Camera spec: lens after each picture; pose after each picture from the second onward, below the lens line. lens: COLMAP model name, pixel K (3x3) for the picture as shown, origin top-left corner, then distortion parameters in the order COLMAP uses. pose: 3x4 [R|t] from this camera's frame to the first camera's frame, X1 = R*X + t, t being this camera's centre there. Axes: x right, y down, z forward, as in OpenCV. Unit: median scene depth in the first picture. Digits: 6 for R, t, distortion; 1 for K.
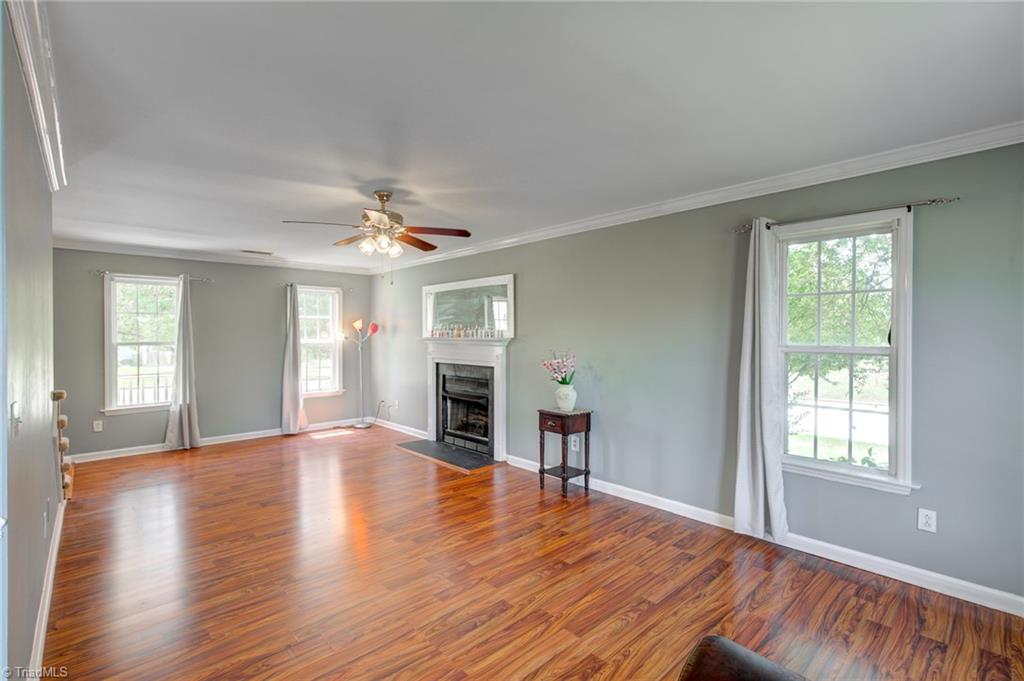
lens RADIAL K [[468.0, 0, 510.3], [0, 468.0, 345.0], [0, 0, 1]] dist [-0.002608, 0.001950]
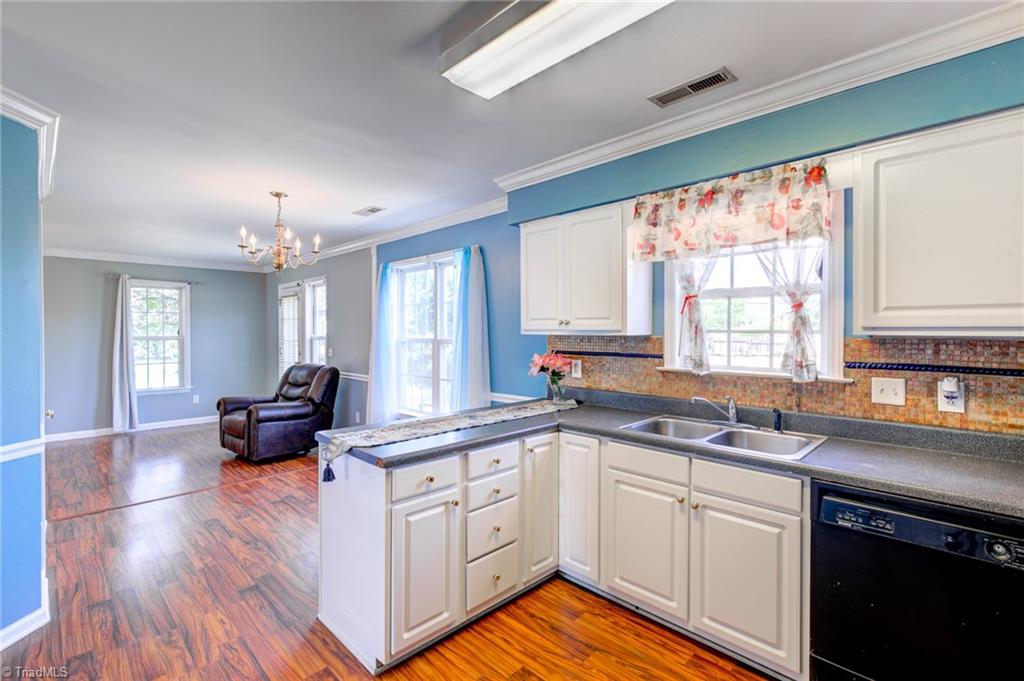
lens RADIAL K [[468.0, 0, 504.7], [0, 468.0, 331.4], [0, 0, 1]] dist [-0.002608, 0.001950]
pose [[-0.026489, -0.008030, 0.999617, -1.553621], [0.024355, 0.999666, 0.008676, 0.002336], [-0.999352, 0.024576, -0.026285, -0.599598]]
